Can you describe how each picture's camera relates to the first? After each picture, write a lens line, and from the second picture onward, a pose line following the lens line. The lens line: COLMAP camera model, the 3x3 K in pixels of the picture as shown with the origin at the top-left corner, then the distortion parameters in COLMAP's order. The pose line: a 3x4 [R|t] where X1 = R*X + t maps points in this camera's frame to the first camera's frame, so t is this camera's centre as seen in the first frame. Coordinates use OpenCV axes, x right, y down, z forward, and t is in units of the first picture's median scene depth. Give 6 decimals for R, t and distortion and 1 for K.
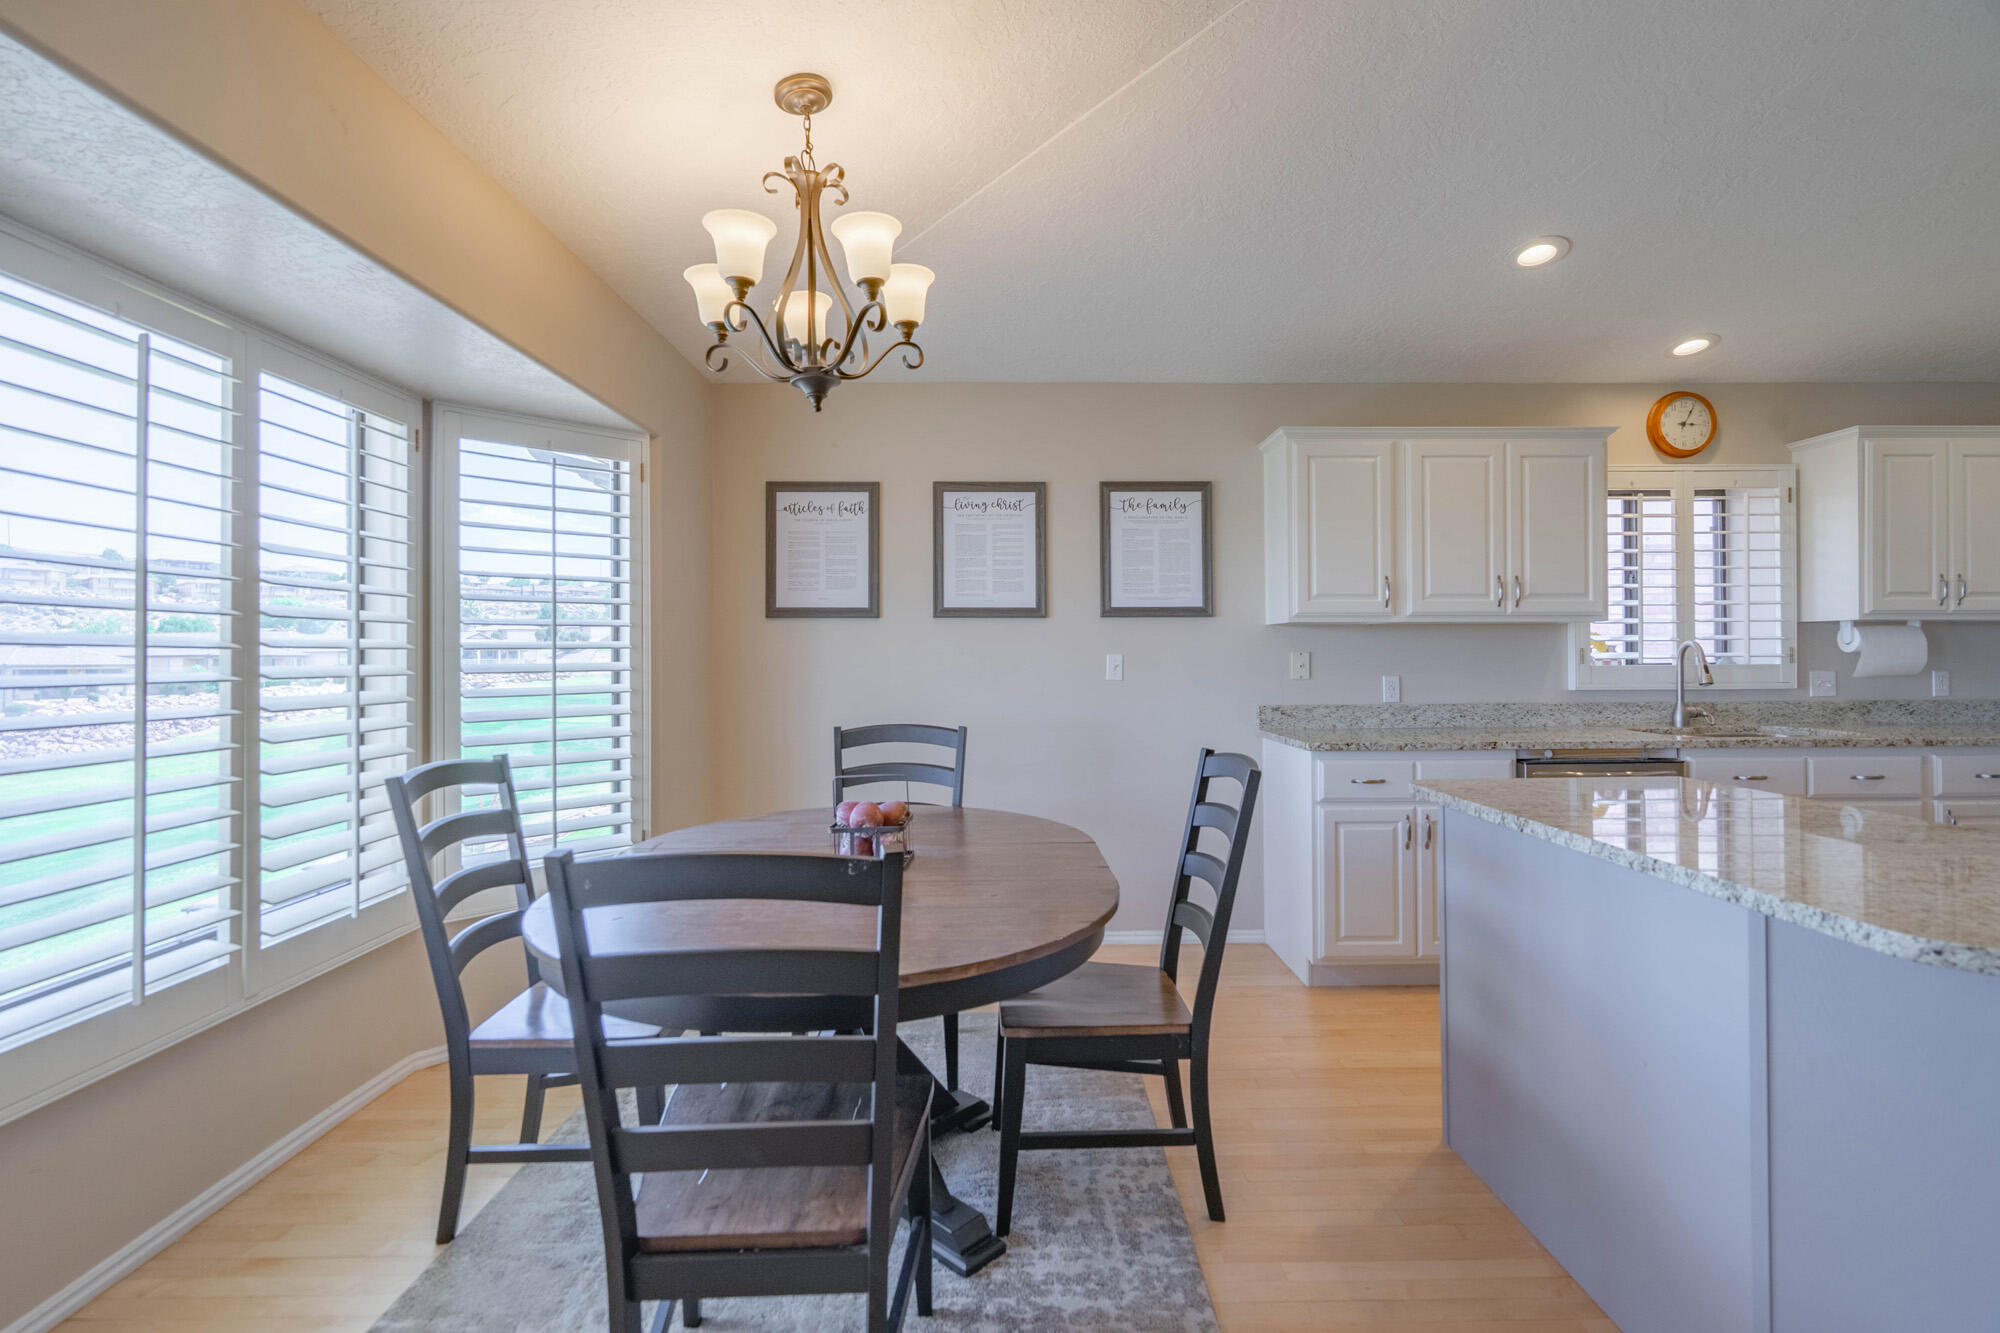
lens RADIAL K [[908.6, 0, 1002.7], [0, 908.6, 654.9], [0, 0, 1]] dist [-0.000309, 0.000605]
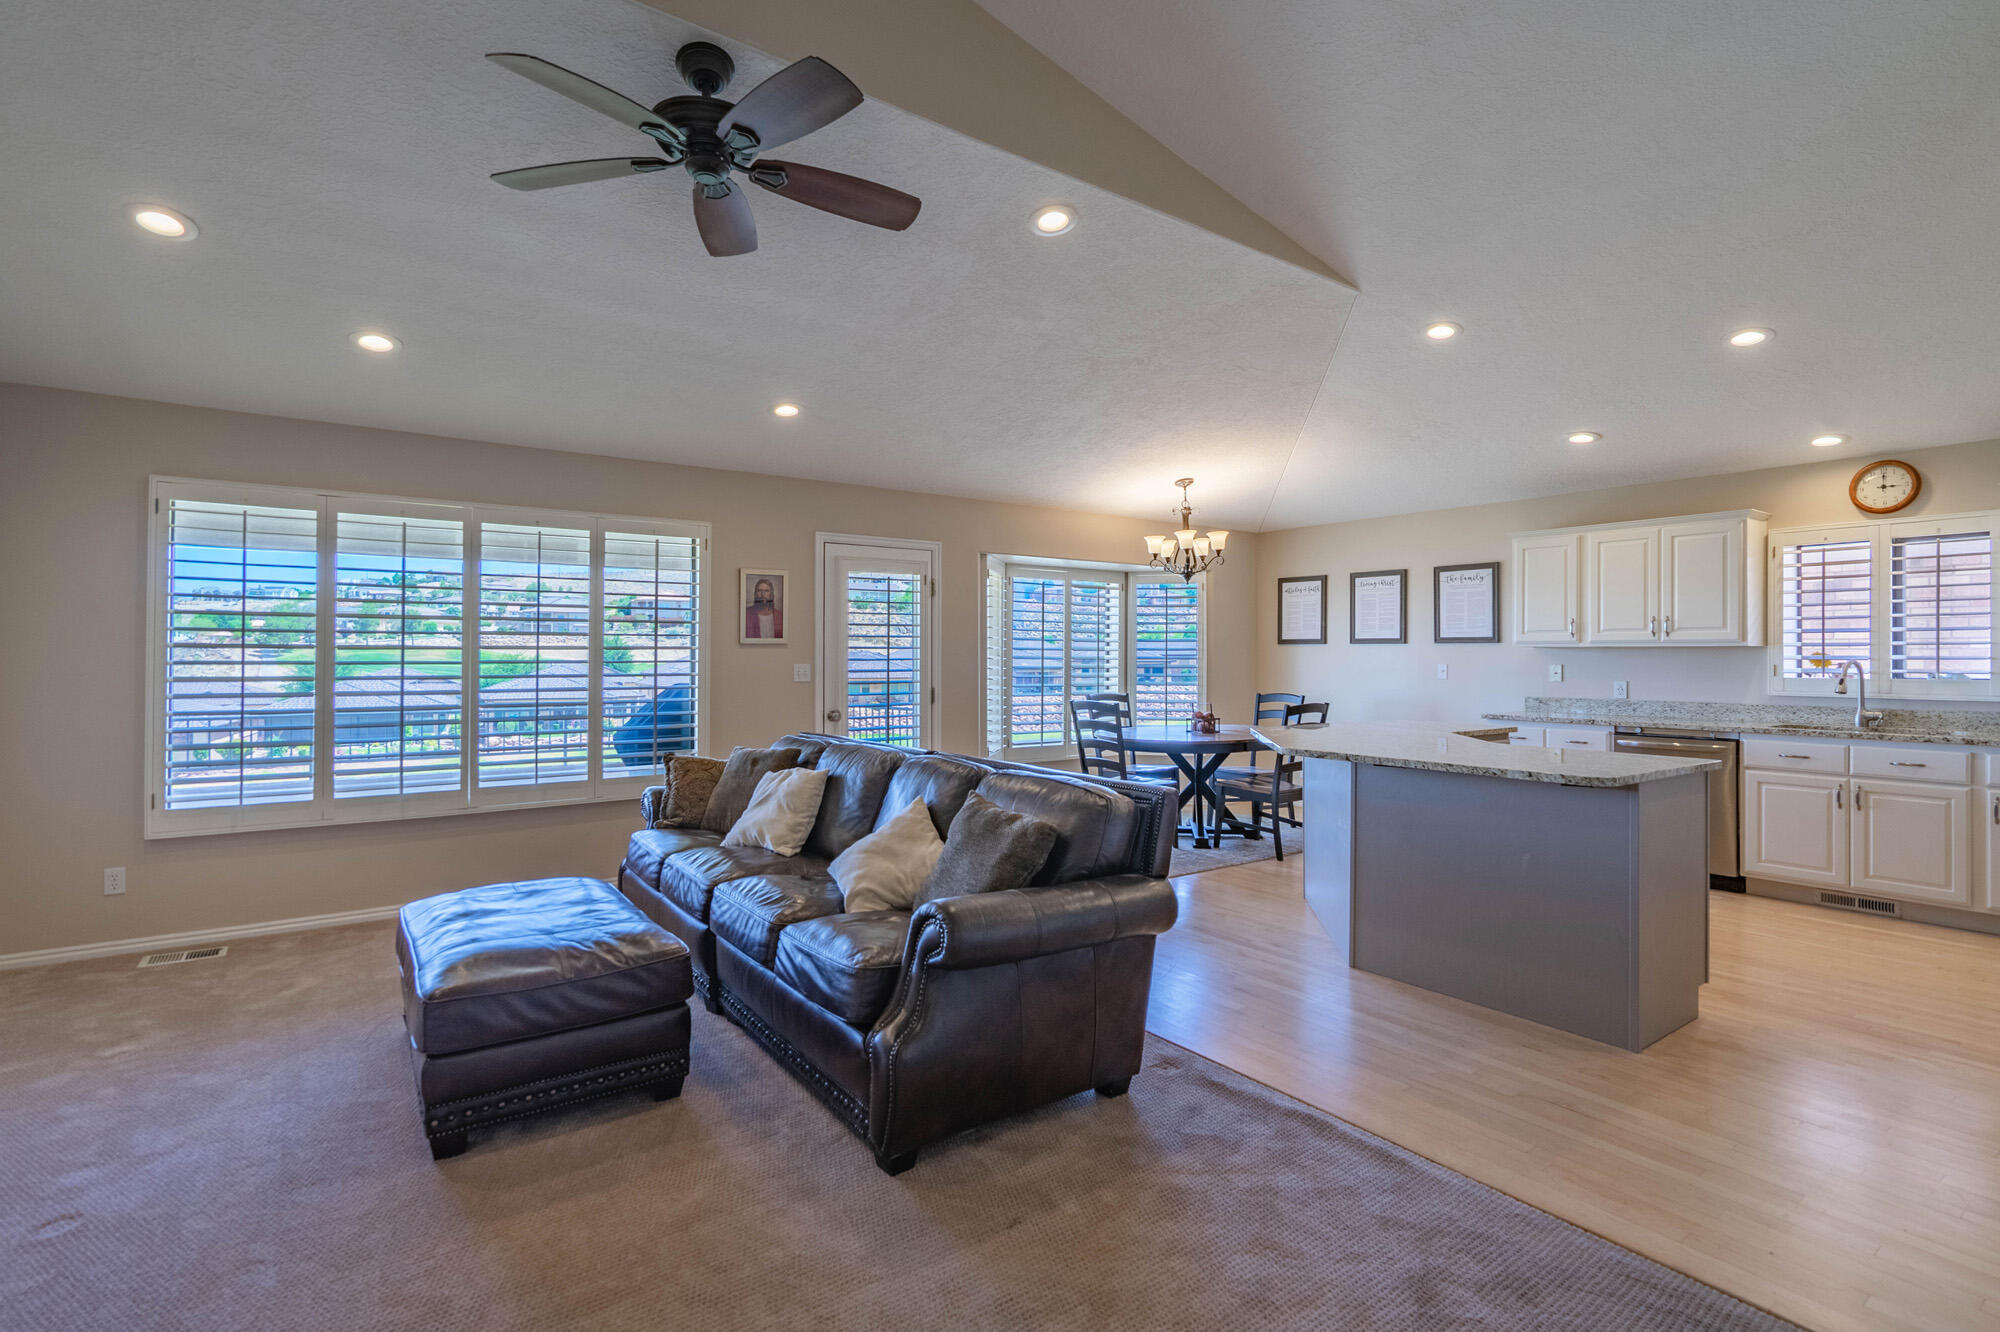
lens RADIAL K [[934.1, 0, 1020.1], [0, 934.1, 637.5], [0, 0, 1]] dist [0.000645, 0.000180]
pose [[0.596446, -0.009400, -0.802598, 1.090547], [-0.010513, 0.999754, -0.019522, -0.008803], [0.802584, 0.020081, 0.596201, -0.734181]]
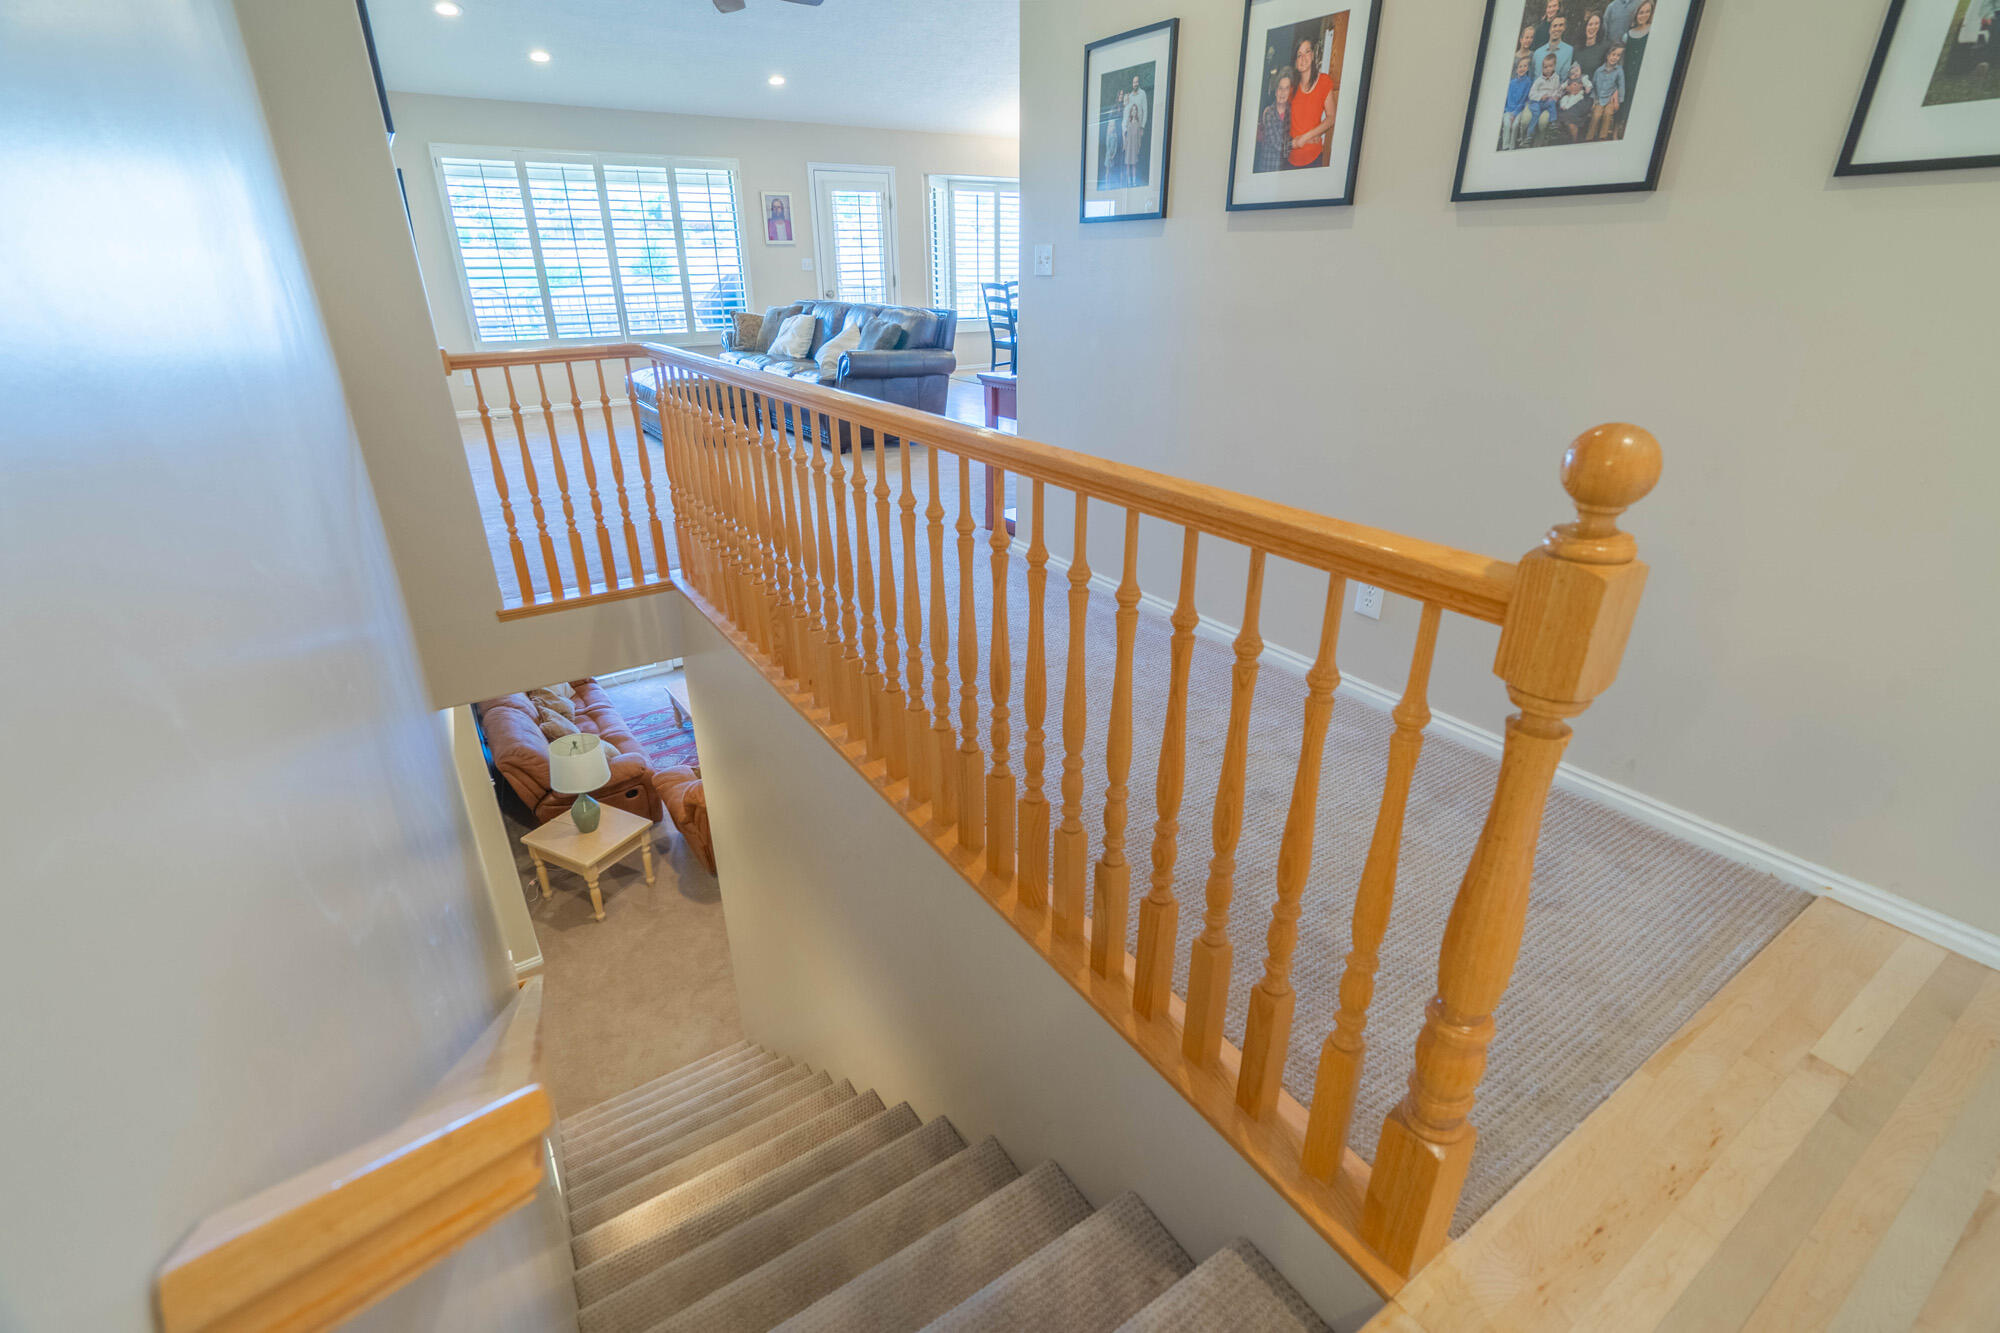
lens RADIAL K [[908.6, 0, 1002.7], [0, 908.6, 654.9], [0, 0, 1]] dist [-0.000309, 0.000605]
pose [[0.538320, 0.336491, -0.772648, 2.086393], [-0.002130, 0.917369, 0.398033, 0.013897], [0.842738, -0.212623, 0.494555, -1.061156]]
